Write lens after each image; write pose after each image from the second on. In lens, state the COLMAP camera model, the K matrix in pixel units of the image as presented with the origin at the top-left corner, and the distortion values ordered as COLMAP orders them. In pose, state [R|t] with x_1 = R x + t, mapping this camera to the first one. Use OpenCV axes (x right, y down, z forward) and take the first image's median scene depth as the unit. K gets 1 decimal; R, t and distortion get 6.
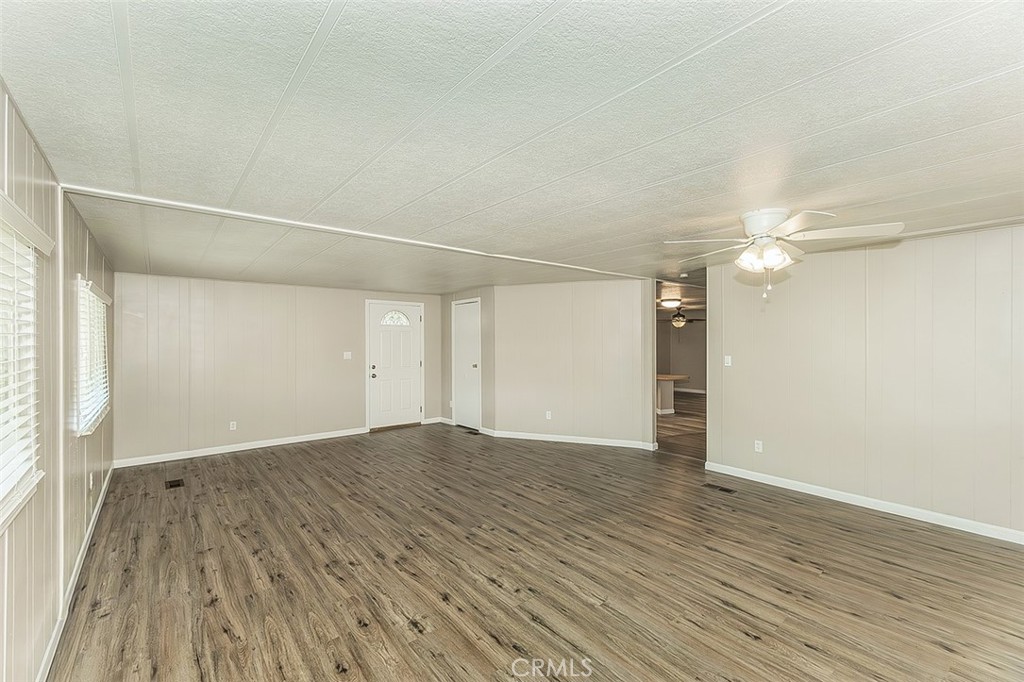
lens RADIAL K [[428.8, 0, 508.5], [0, 428.8, 341.7], [0, 0, 1]] dist [0.000507, 0.000103]
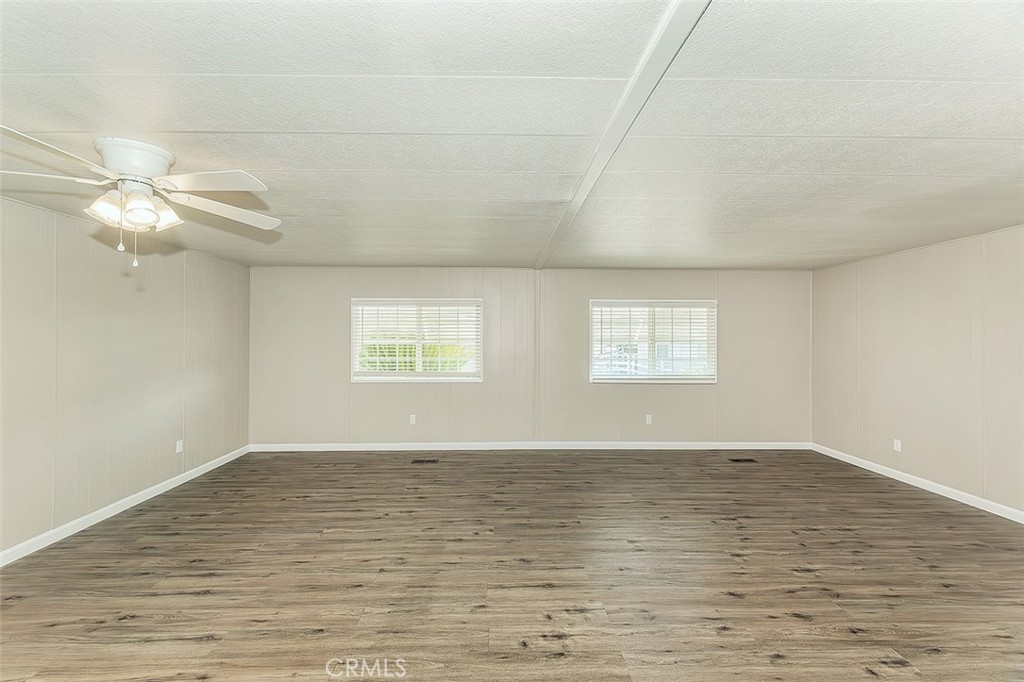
lens RADIAL K [[428.4, 0, 509.9], [0, 428.4, 335.3], [0, 0, 1]] dist [0.005245, 0.000163]
pose [[-0.610656, -0.005359, -0.791878, 0.644967], [-0.001448, 0.999983, -0.005651, 0.013668], [0.791895, -0.002304, -0.610653, 1.597701]]
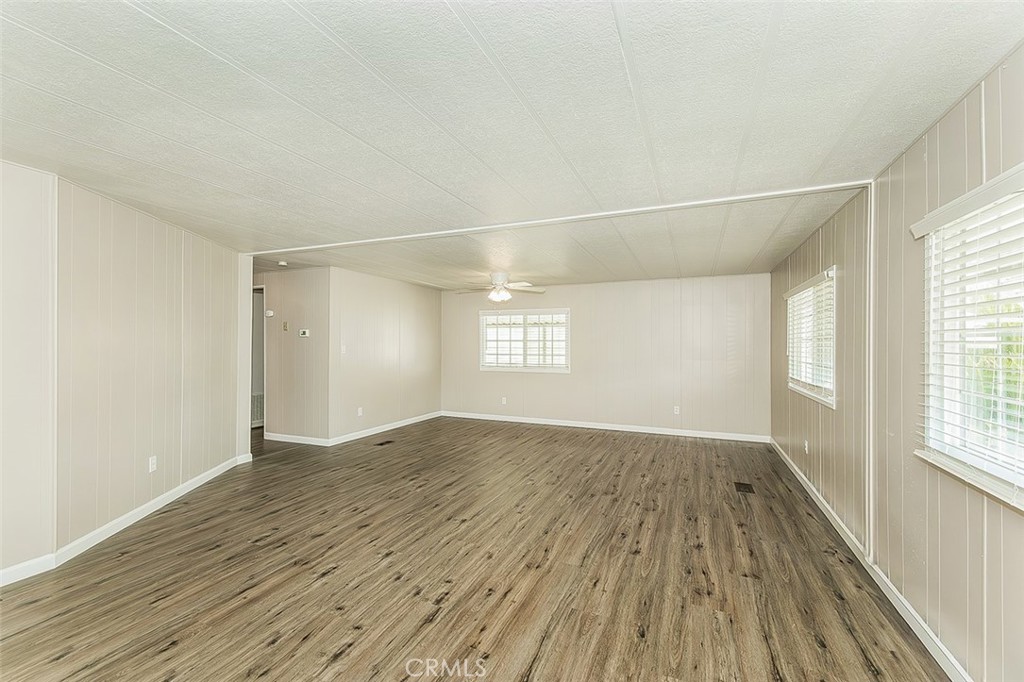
lens RADIAL K [[429.8, 0, 509.1], [0, 429.8, 341.7], [0, 0, 1]] dist [0.012429, 0.000383]
pose [[-0.458485, 0.000550, 0.888702, -1.104959], [-0.004778, 0.999984, -0.003084, 0.037594], [-0.888689, -0.005660, -0.458475, 1.608669]]
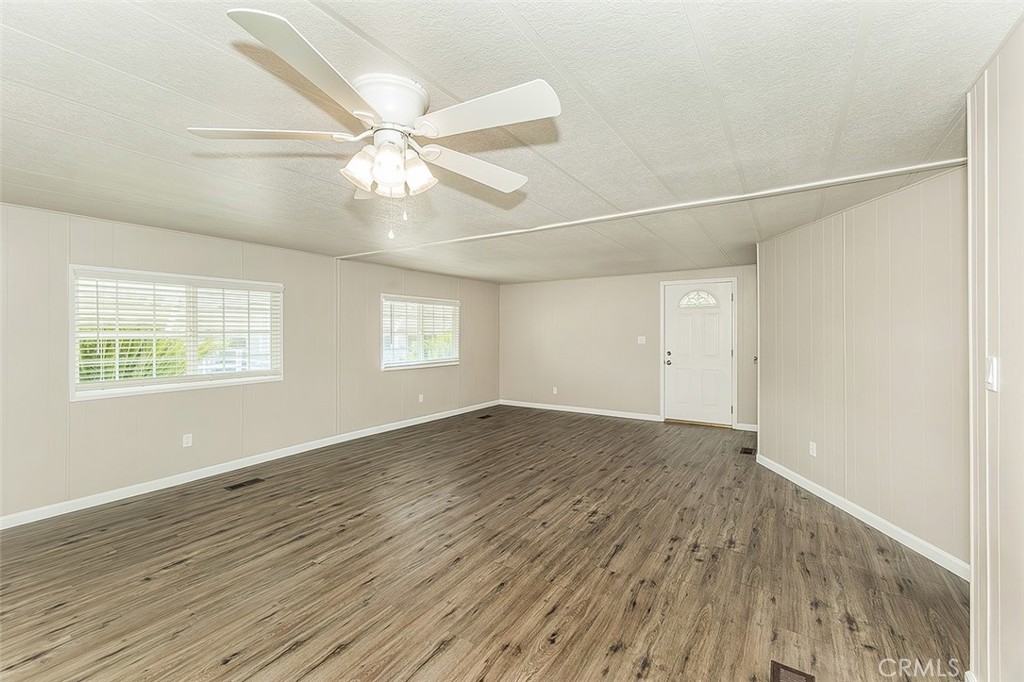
lens RADIAL K [[428.4, 0, 509.9], [0, 428.4, 335.3], [0, 0, 1]] dist [0.005245, 0.000163]
pose [[0.304286, 0.010818, -0.952519, 0.988103], [0.000759, 0.999932, 0.011599, 0.018078], [0.952580, -0.004253, 0.304257, 0.808591]]
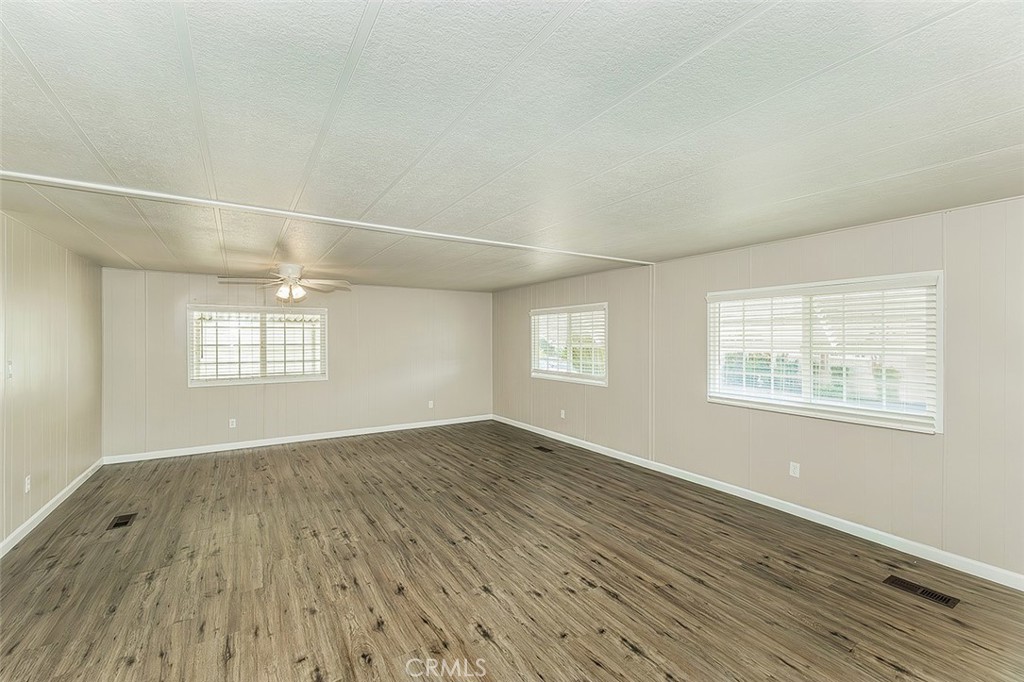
lens RADIAL K [[428.4, 0, 509.9], [0, 428.4, 335.3], [0, 0, 1]] dist [0.005245, 0.000163]
pose [[-0.992496, 0.000719, 0.122273, -0.414774], [-0.000371, 0.999960, -0.008893, 0.001489], [-0.122275, -0.008871, -0.992457, 2.171059]]
